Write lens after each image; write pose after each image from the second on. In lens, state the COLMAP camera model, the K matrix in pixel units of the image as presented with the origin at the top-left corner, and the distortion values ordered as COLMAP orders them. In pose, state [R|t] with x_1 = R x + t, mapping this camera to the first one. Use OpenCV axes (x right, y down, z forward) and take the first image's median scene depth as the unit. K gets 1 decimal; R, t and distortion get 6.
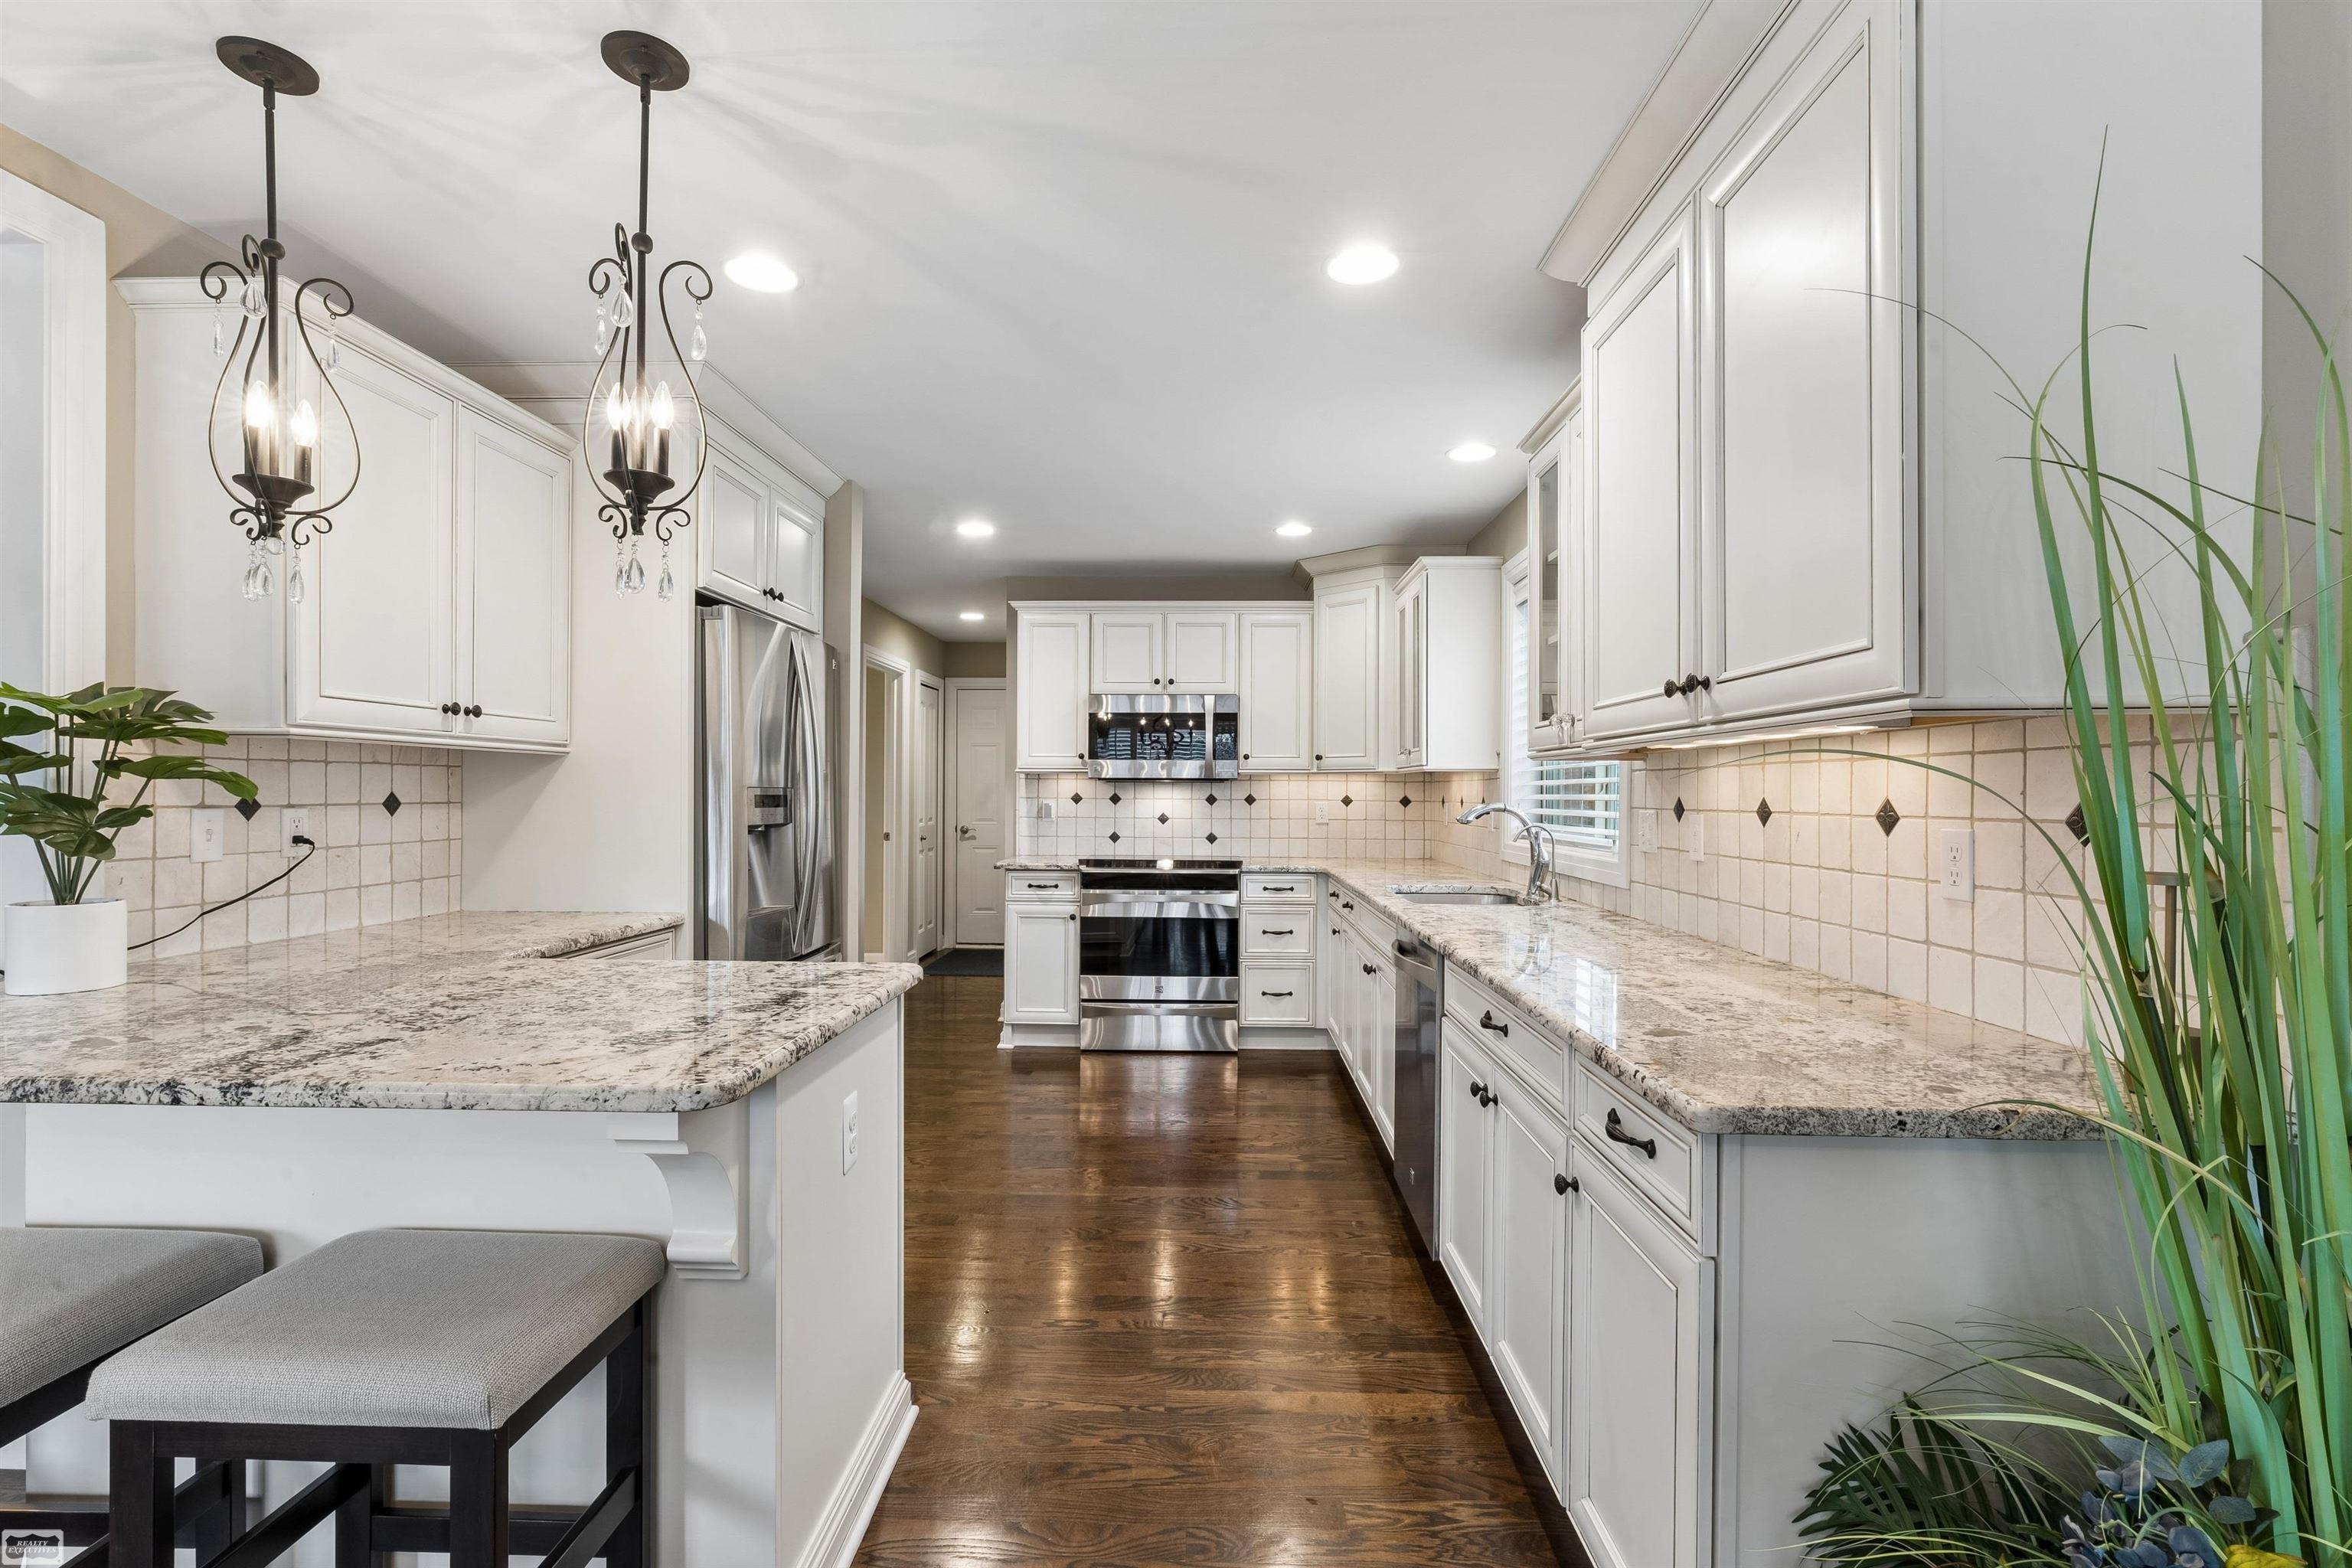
lens RADIAL K [[1078.0, 0, 1175.3], [0, 1078.0, 797.0], [0, 0, 1]] dist [0.003058, 0.000588]
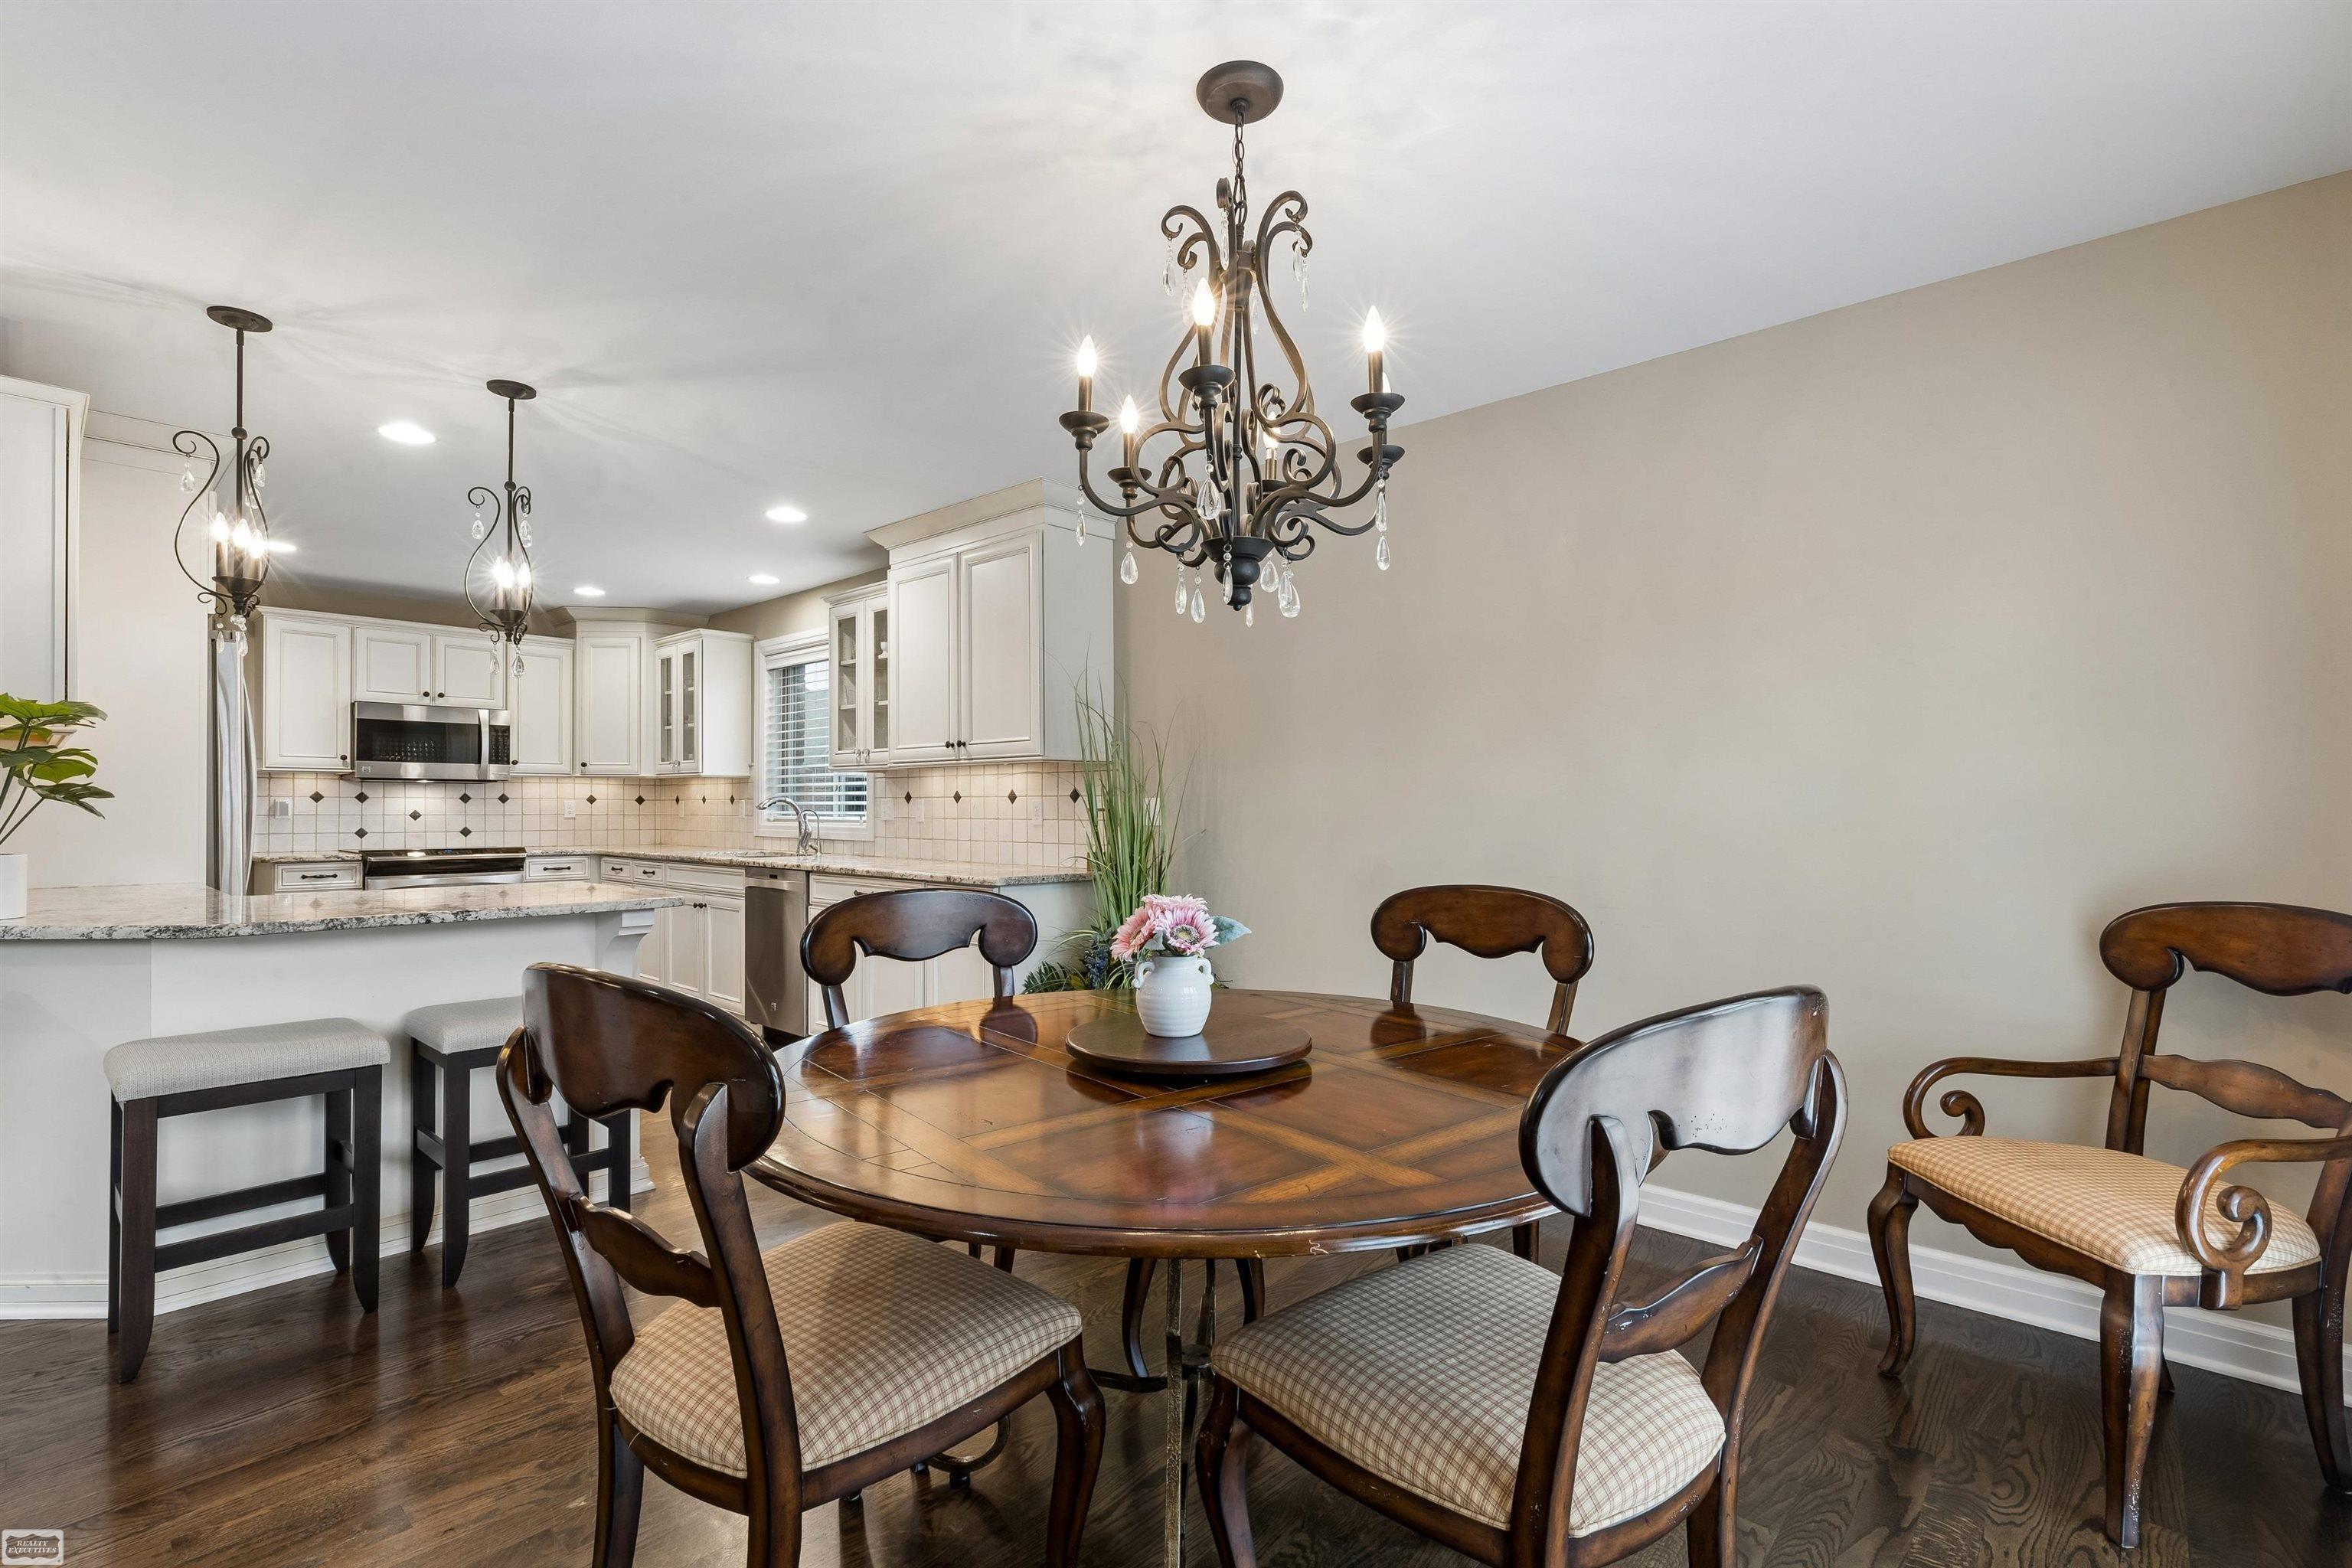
lens RADIAL K [[1078.0, 0, 1175.3], [0, 1078.0, 797.0], [0, 0, 1]] dist [0.003058, 0.000588]
pose [[0.651454, 0.003674, 0.758679, -0.373603], [0.004531, 0.999952, -0.008732, 0.015489], [-0.758674, 0.009126, 0.651406, -0.351255]]
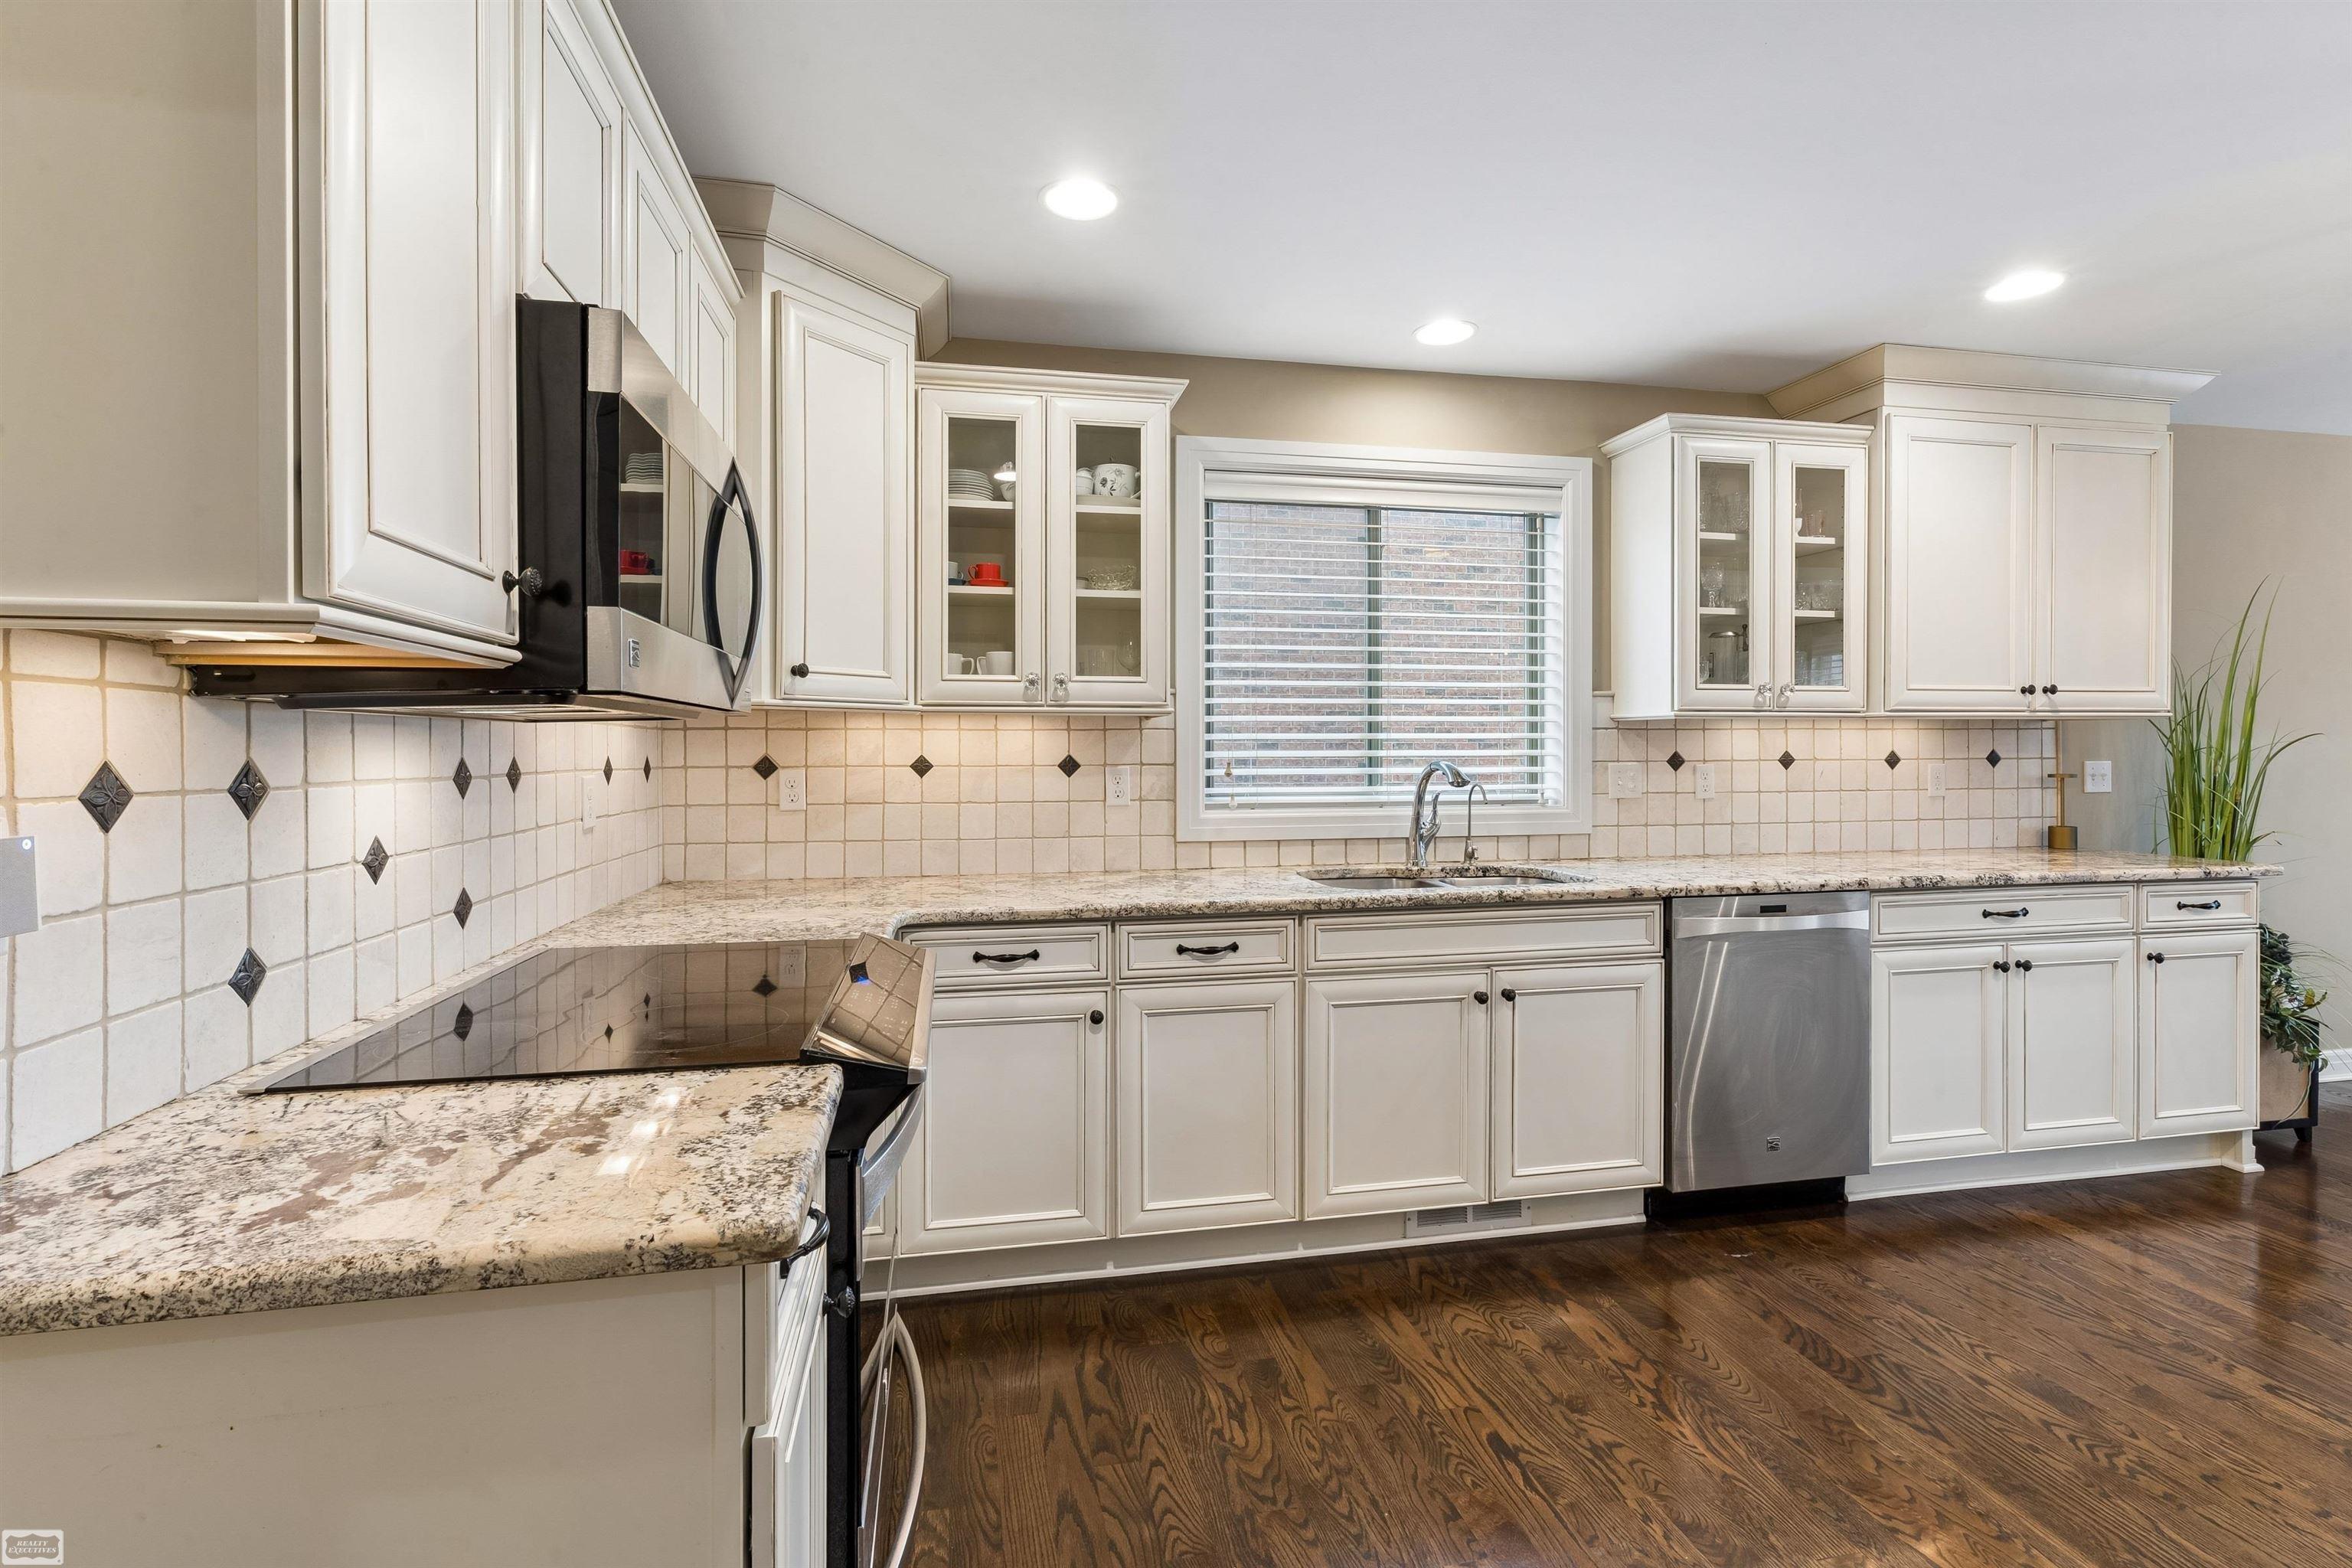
lens RADIAL K [[1062.2, 0, 1184.1], [0, 1062.2, 750.1], [0, 0, 1]] dist [-0.000553, -0.000048]
pose [[-0.248584, -0.000074, 0.968610, -0.309462], [0.008209, 0.999964, 0.002183, -0.004745], [-0.968576, 0.008494, -0.248574, 0.951637]]
